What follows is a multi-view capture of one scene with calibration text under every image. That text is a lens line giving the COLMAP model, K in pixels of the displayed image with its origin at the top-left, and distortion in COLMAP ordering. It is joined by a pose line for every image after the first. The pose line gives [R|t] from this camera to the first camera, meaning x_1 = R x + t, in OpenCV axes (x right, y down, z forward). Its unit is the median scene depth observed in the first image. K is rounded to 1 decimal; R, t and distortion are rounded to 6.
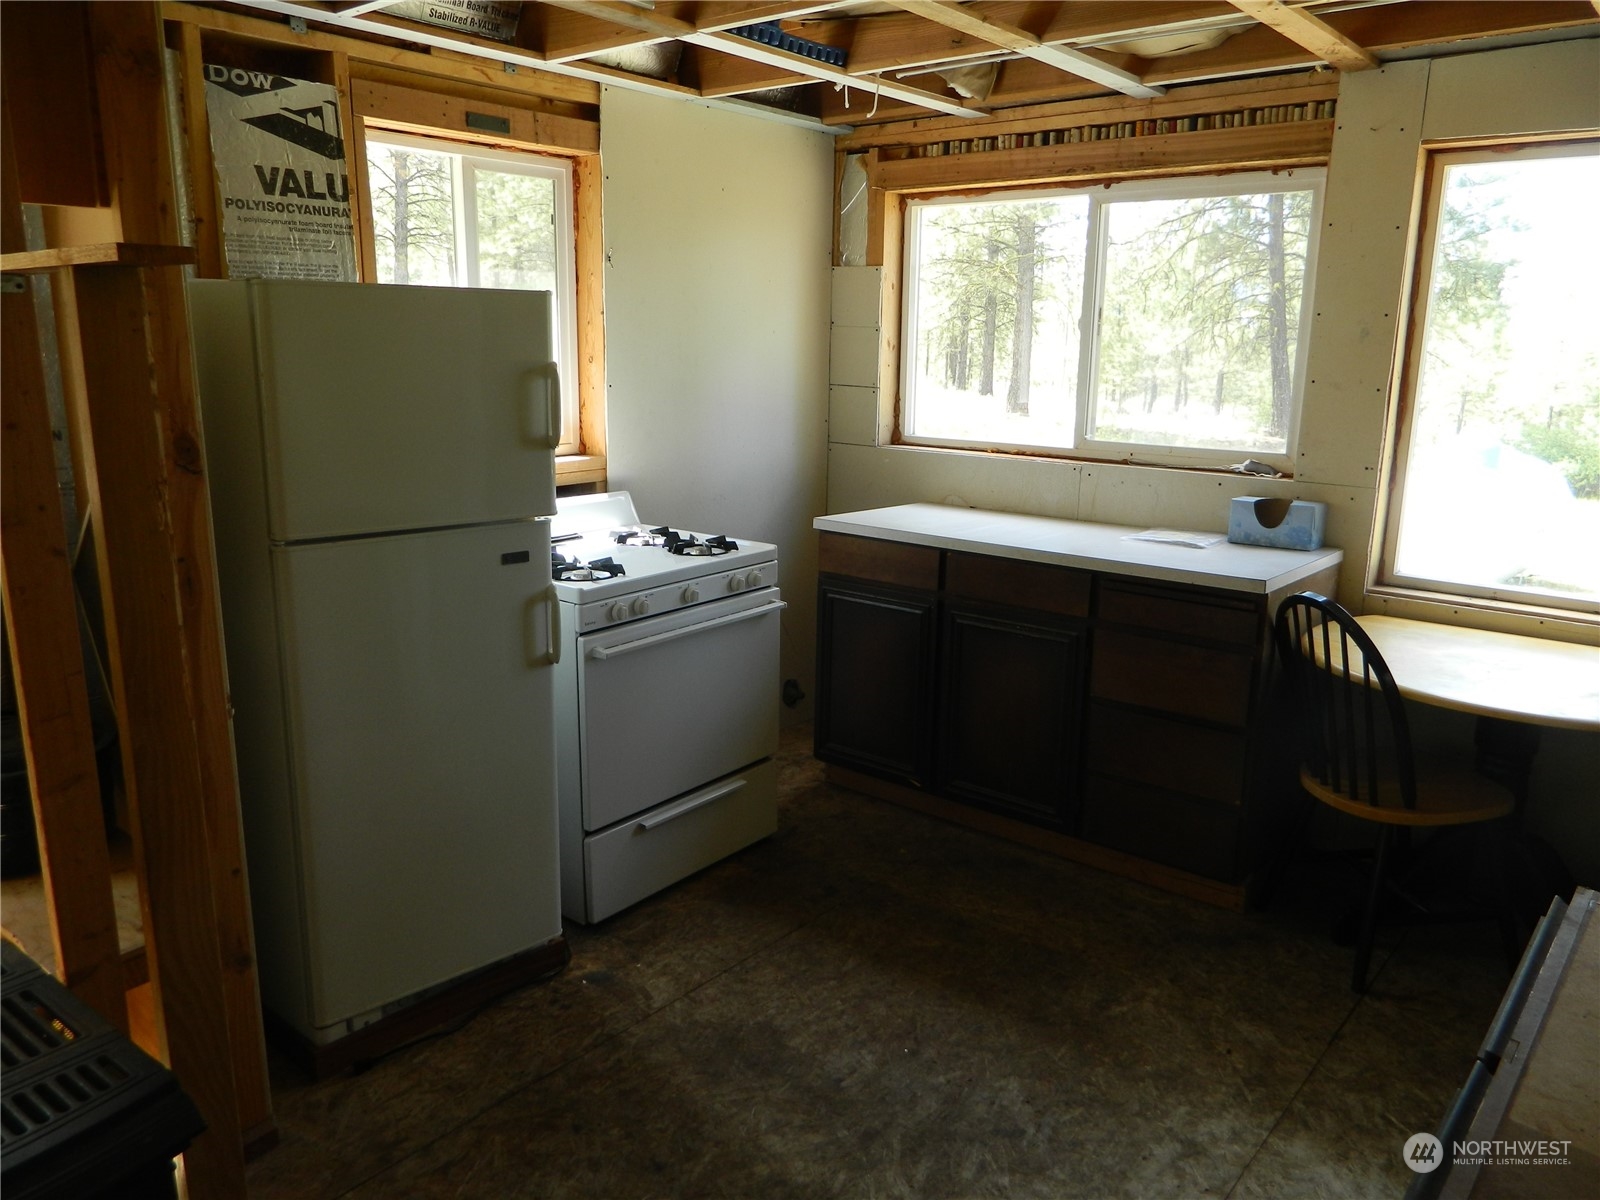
lens RADIAL K [[1172.7, 0, 797.6], [0, 1172.7, 598.3], [0, 0, 1]] dist [-0.003437, 0.000416]
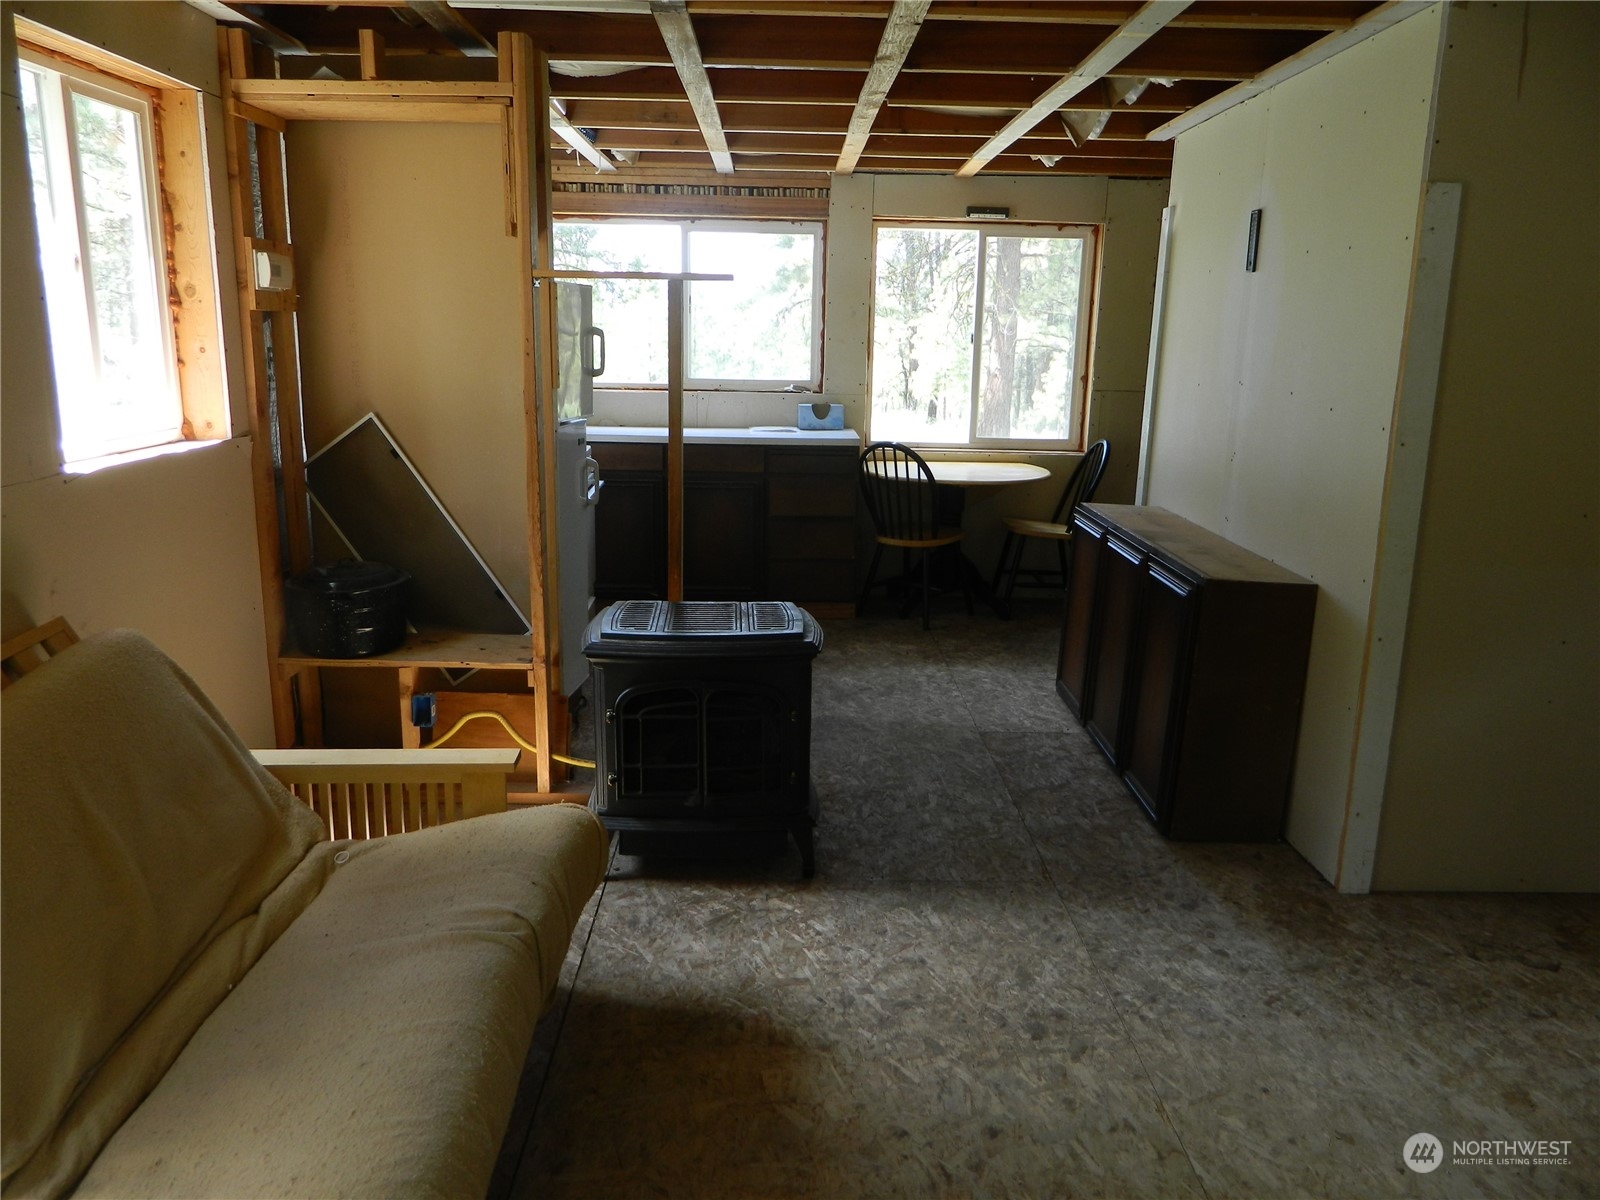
lens RADIAL K [[1190.7, 0, 800.0], [0, 1190.7, 600.0], [0, 0, 1]] dist [0.000604, -0.000001]
pose [[0.752614, -0.145780, 0.642121, -0.835536], [0.135664, 0.988592, 0.065430, 0.090692], [-0.644334, 0.037869, 0.763806, -0.380997]]
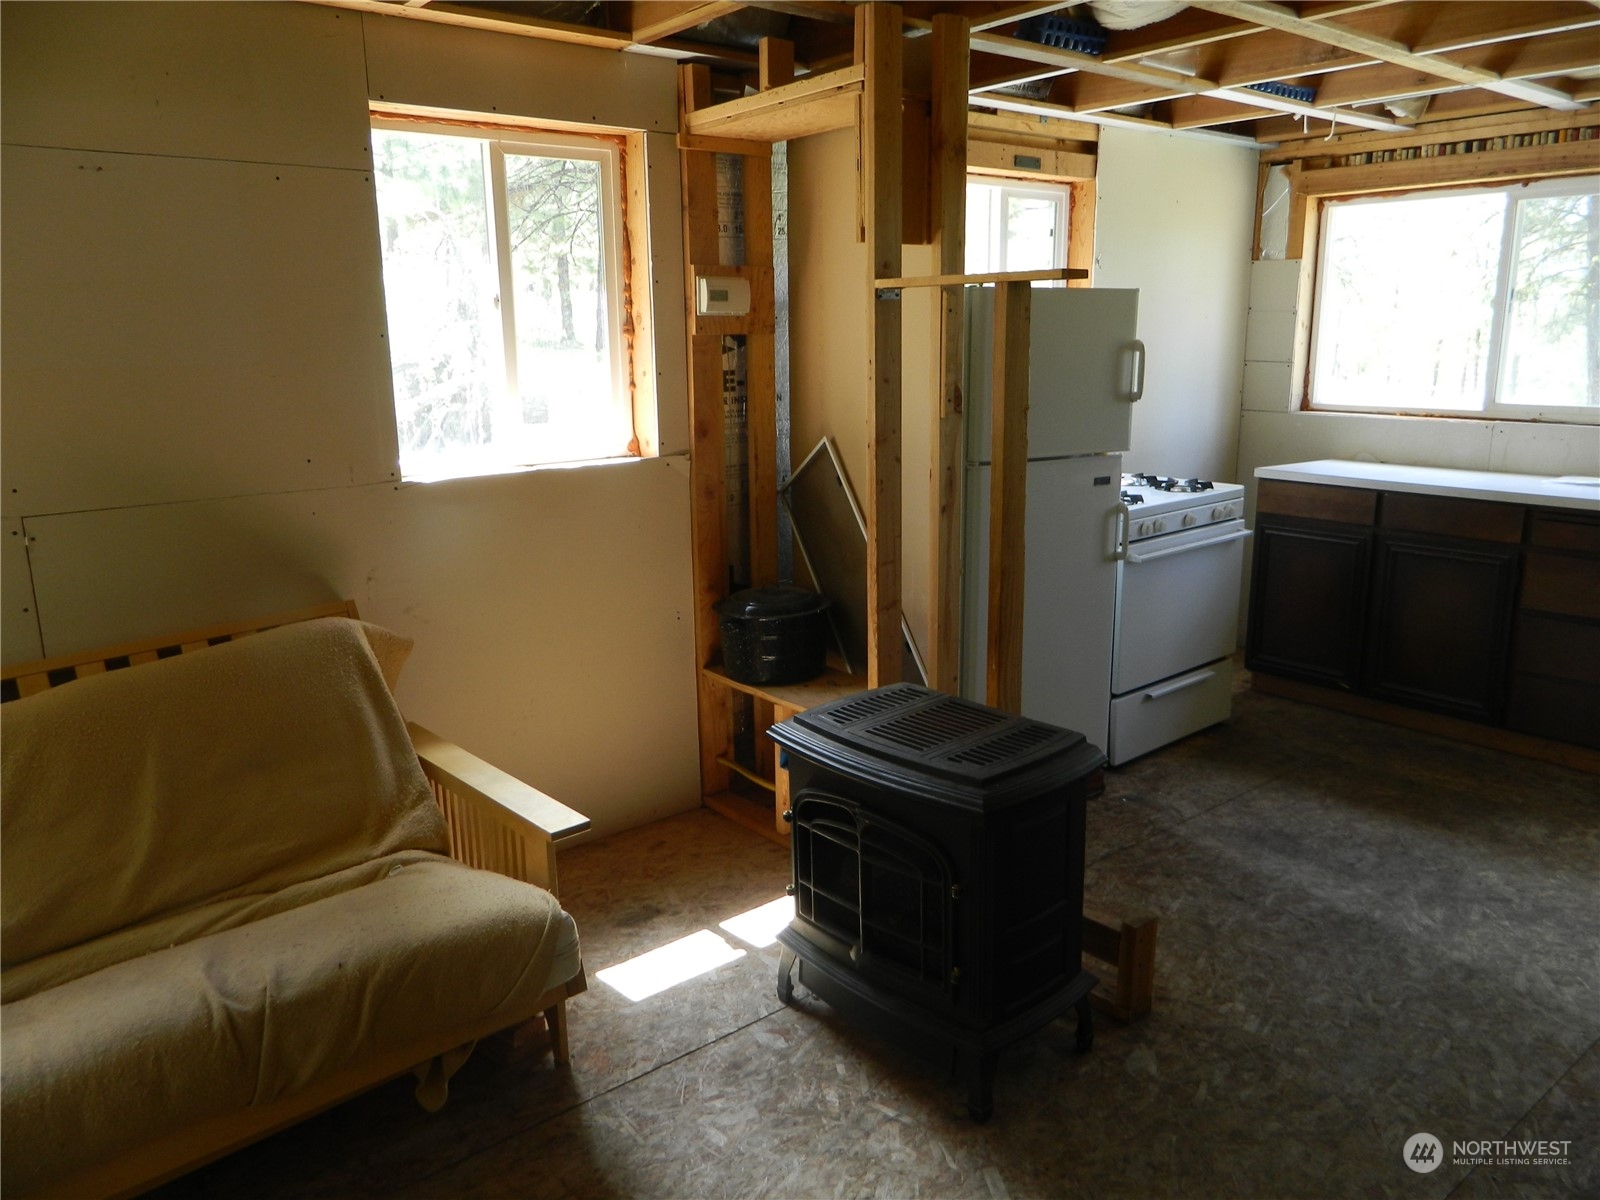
lens RADIAL K [[1183.6, 0, 790.9], [0, 1183.6, 594.1], [0, 0, 1]] dist [0.005362, -0.006462]
pose [[0.981385, 0.019170, -0.191089, -0.241176], [-0.019399, 0.999812, 0.000672, 0.077269], [0.191066, 0.003047, 0.981572, -0.328504]]
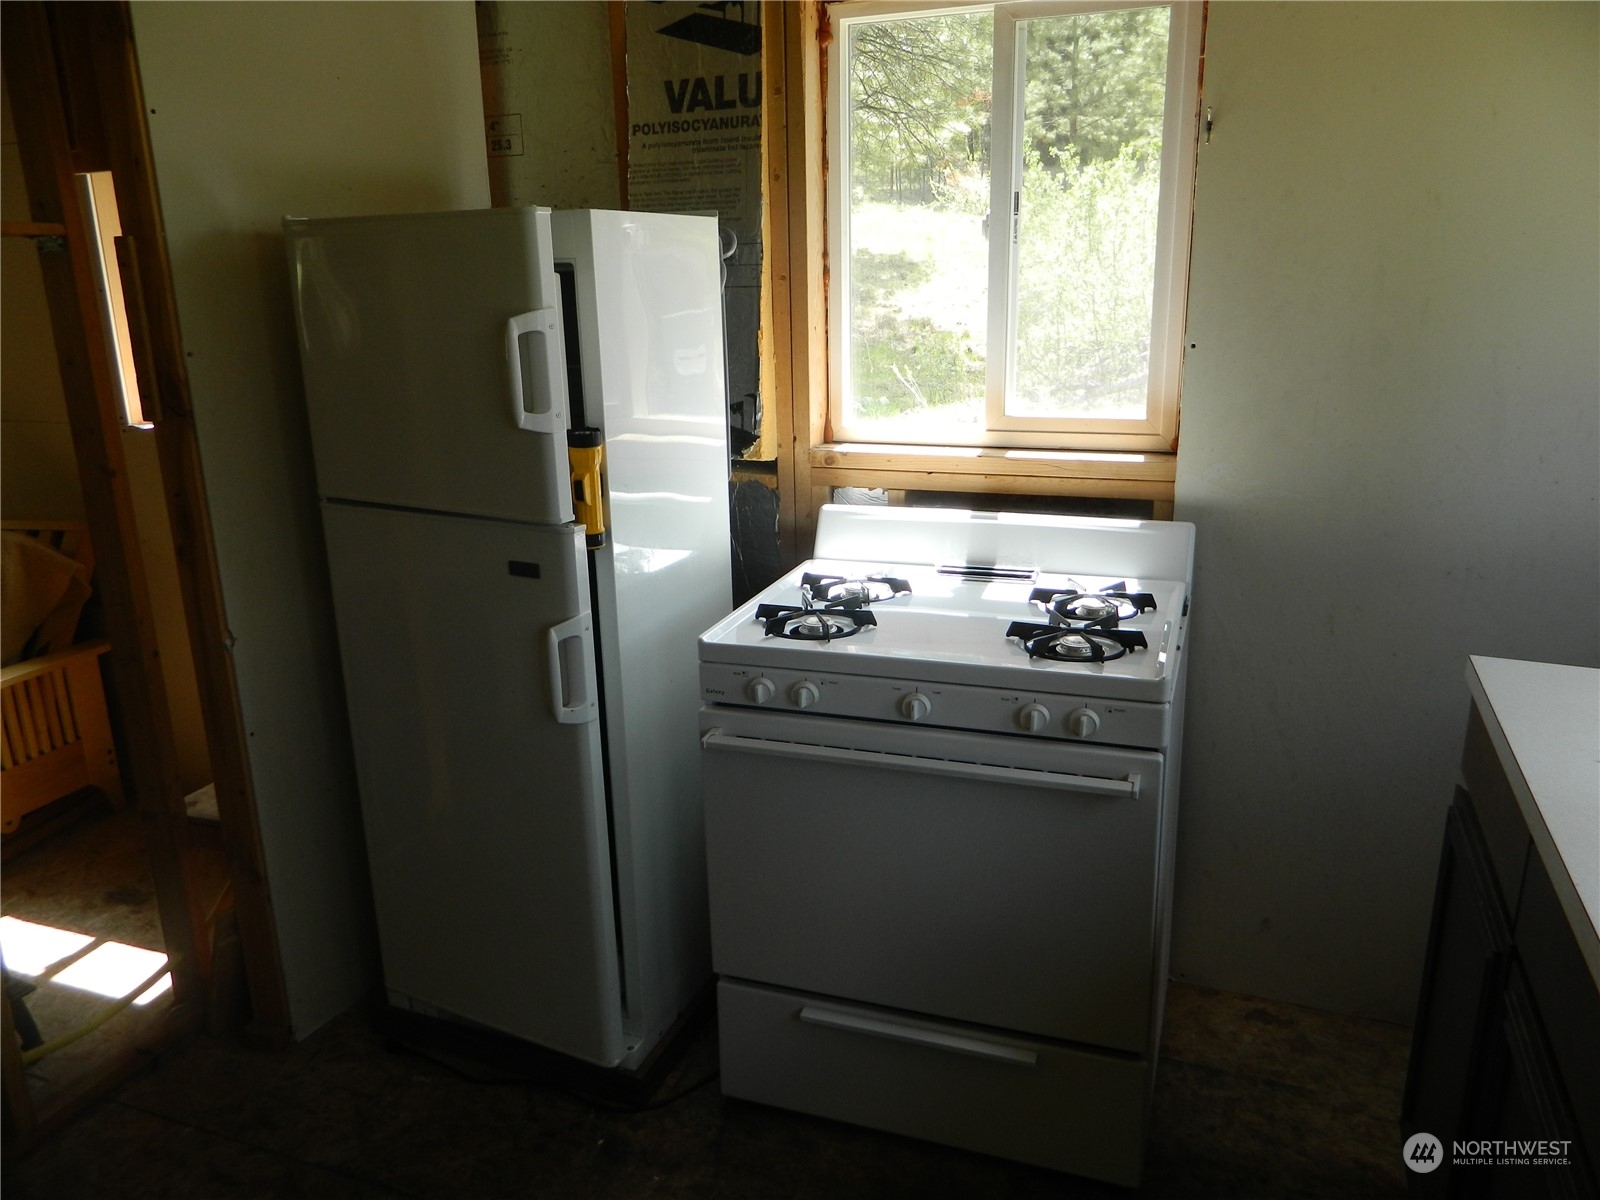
lens RADIAL K [[1172.7, 0, 797.6], [0, 1172.7, 598.3], [0, 0, 1]] dist [-0.003437, 0.000416]
pose [[0.320622, 0.233300, -0.918027, 0.373303], [-0.184939, 0.965959, 0.180891, -0.134893], [0.928977, 0.111781, 0.352854, 0.650173]]
